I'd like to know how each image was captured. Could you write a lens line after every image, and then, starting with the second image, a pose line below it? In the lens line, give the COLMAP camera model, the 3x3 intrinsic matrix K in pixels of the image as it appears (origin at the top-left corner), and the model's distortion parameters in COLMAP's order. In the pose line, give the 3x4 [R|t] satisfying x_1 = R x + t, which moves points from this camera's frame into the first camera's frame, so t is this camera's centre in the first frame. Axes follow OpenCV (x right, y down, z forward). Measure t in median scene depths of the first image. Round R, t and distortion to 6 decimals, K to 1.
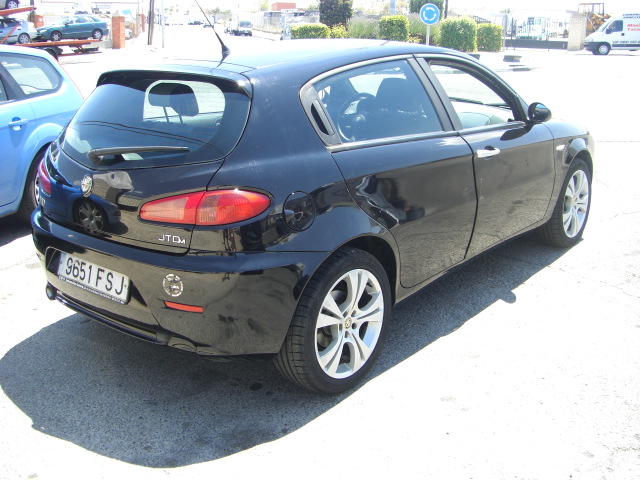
lens RADIAL K [[706.1, 0, 319.1], [0, 706.1, 241.0], [0, 0, 1]] dist [-0.127122, 0.000000]
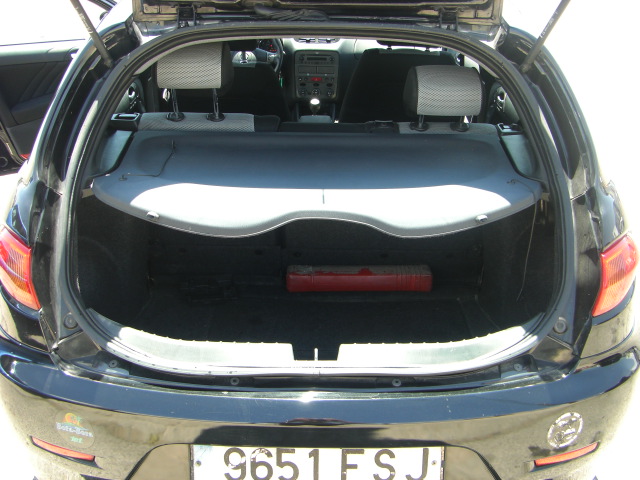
lens RADIAL K [[706.1, 0, 321.6], [0, 706.1, 237.0], [0, 0, 1]] dist [-0.127122, 0.000000]
pose [[0.774280, -0.262256, 0.575945, -0.587446], [0.179887, 0.963757, 0.197012, -0.210657], [-0.606738, -0.048937, 0.793394, 0.643237]]
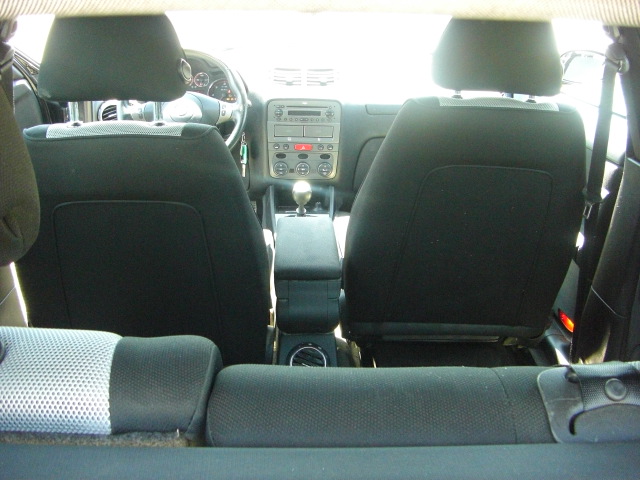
lens RADIAL K [[706.1, 0, 319.3], [0, 706.1, 239.3], [0, 0, 1]] dist [-0.127122, 0.000000]
pose [[0.750178, -0.228362, 0.620552, -0.266291], [0.177992, 0.973571, 0.143101, -0.246865], [-0.636830, 0.003102, 0.770998, 1.079015]]
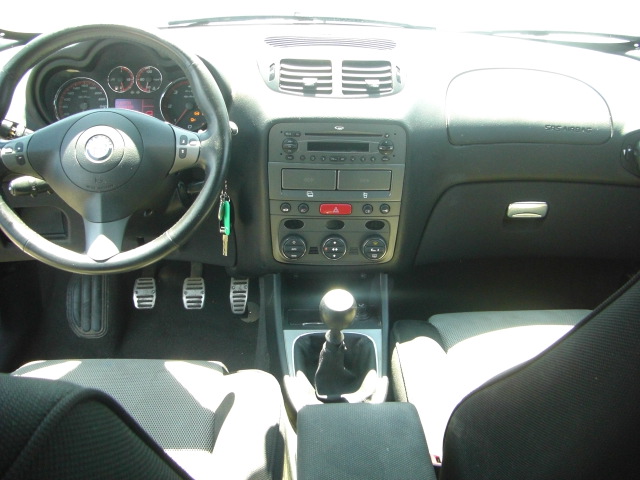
lens RADIAL K [[706.1, 0, 322.4], [0, 706.1, 240.1], [0, 0, 1]] dist [-0.127122, 0.000000]
pose [[0.736803, -0.256474, 0.625573, -0.046663], [0.179417, 0.966255, 0.184828, -0.298421], [-0.651867, -0.023943, 0.757955, 1.376067]]
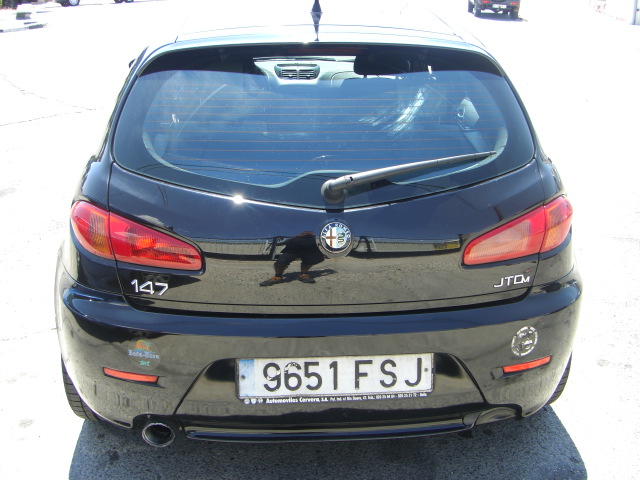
lens RADIAL K [[706.1, 0, 320.3], [0, 706.1, 233.9], [0, 0, 1]] dist [-0.127122, 0.000000]
pose [[0.733989, -0.232734, 0.638040, -0.741953], [0.196570, 0.972041, 0.128436, -0.166645], [-0.650093, 0.031149, 0.759216, 0.545066]]
